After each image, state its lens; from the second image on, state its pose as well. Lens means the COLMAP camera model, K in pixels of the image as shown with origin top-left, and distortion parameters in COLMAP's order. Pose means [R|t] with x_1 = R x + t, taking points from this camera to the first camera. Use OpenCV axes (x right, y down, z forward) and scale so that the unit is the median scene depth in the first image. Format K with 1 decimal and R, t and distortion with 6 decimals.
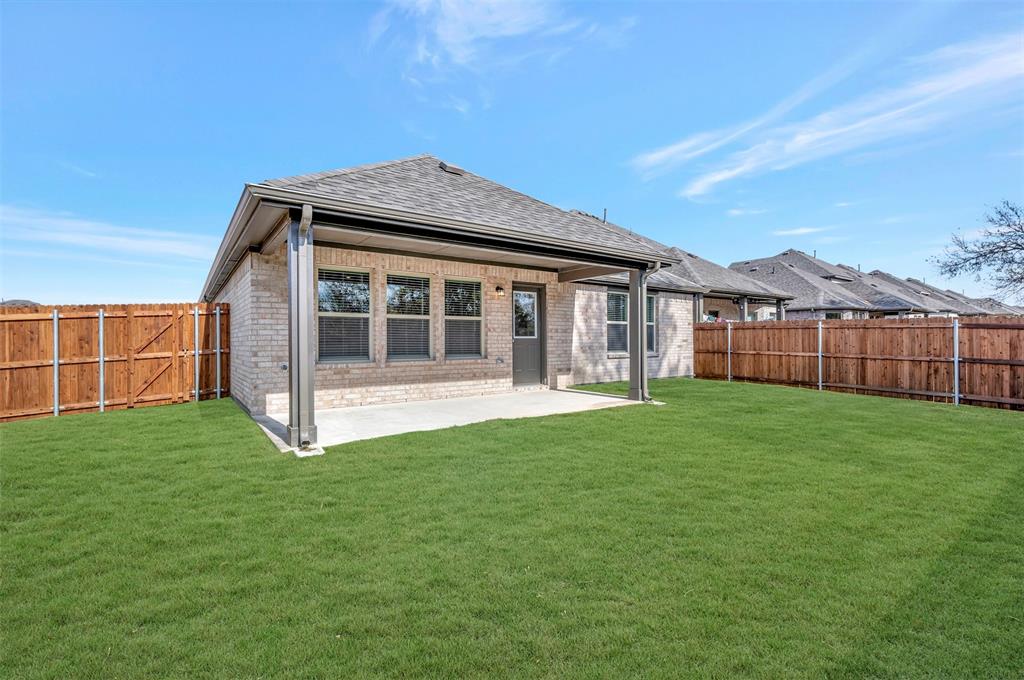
lens RADIAL K [[446.4, 0, 518.9], [0, 446.4, 339.2], [0, 0, 1]] dist [0.002912, 0.000437]
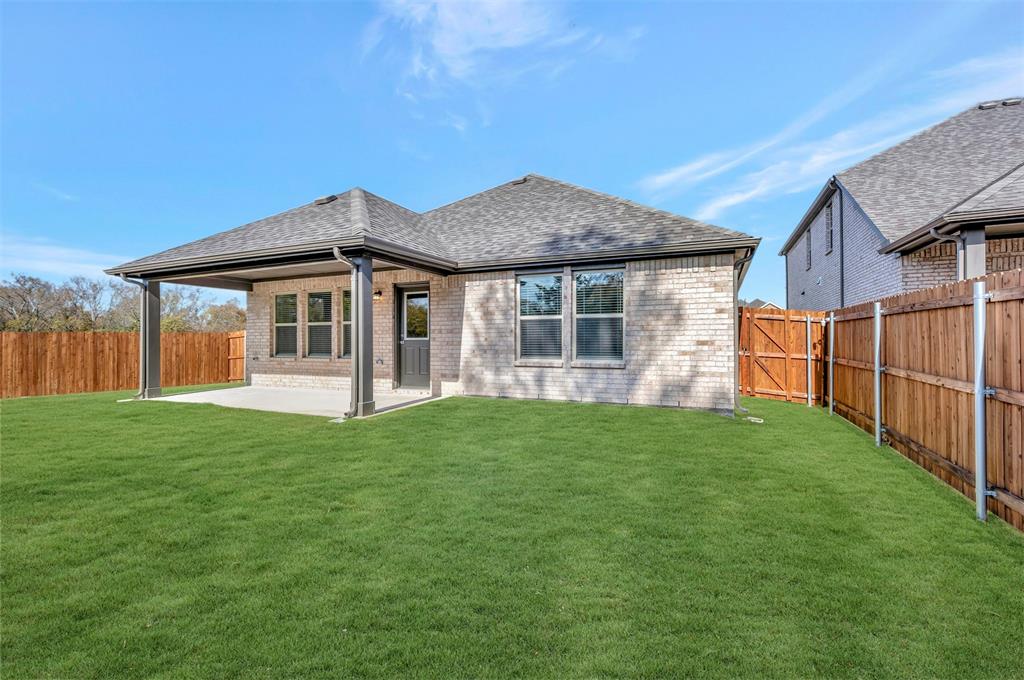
lens RADIAL K [[453.2, 0, 538.3], [0, 453.2, 335.7], [0, 0, 1]] dist [0.003911, 0.000519]
pose [[0.495144, -0.008044, -0.868774, 1.053685], [0.003872, 0.999968, -0.007052, -0.003256], [0.868802, 0.000128, 0.495159, 0.783717]]
